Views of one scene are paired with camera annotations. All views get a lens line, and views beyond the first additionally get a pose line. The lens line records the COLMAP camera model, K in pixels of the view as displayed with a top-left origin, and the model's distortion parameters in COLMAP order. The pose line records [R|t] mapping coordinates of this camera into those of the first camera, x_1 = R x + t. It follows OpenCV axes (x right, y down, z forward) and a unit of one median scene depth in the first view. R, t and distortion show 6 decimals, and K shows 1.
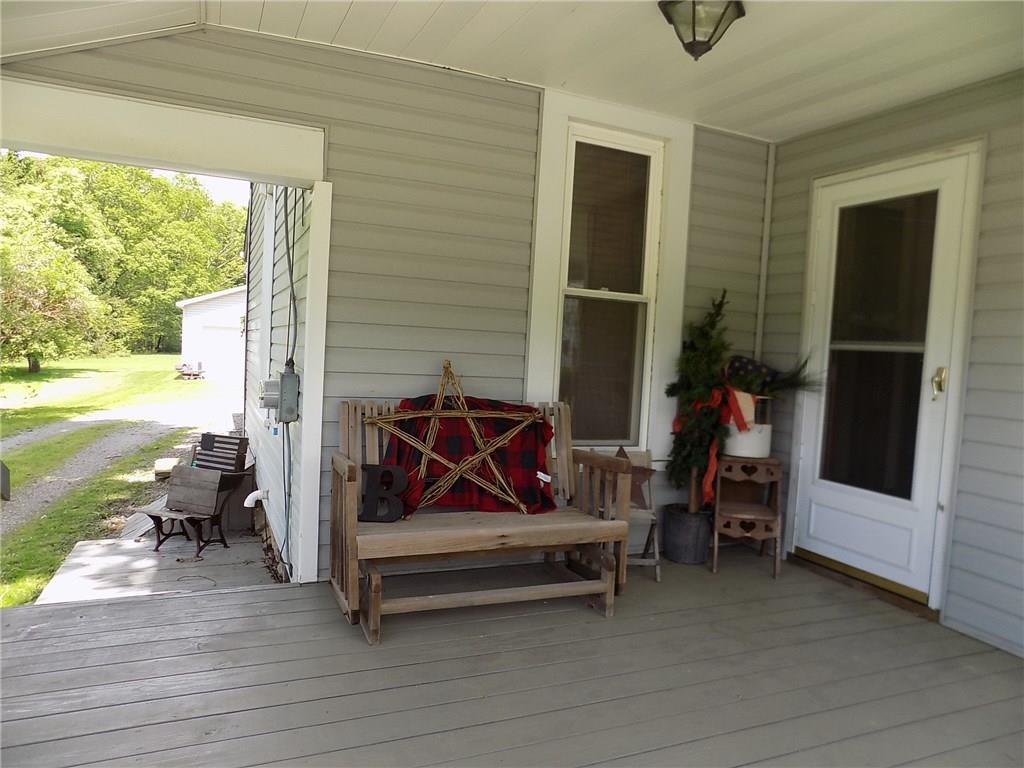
lens RADIAL K [[680.5, 0, 512.0], [0, 680.5, 384.0], [0, 0, 1]] dist [-0.092203, 0.081460]
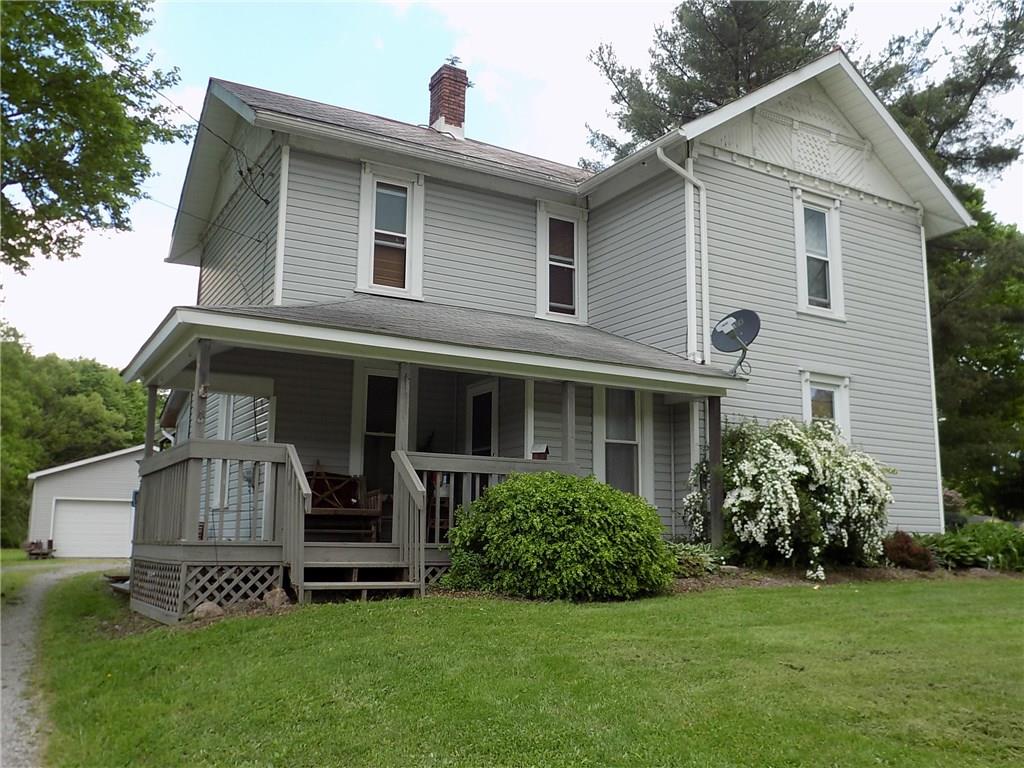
lens RADIAL K [[893.4, 0, 512.0], [0, 893.4, 384.0], [0, 0, 1]] dist [-0.003631, -0.000222]
pose [[0.994274, -0.023908, 0.104156, 0.312055], [0.046056, 0.975360, -0.215760, 0.479840], [-0.096431, 0.219321, 0.970875, -2.602565]]
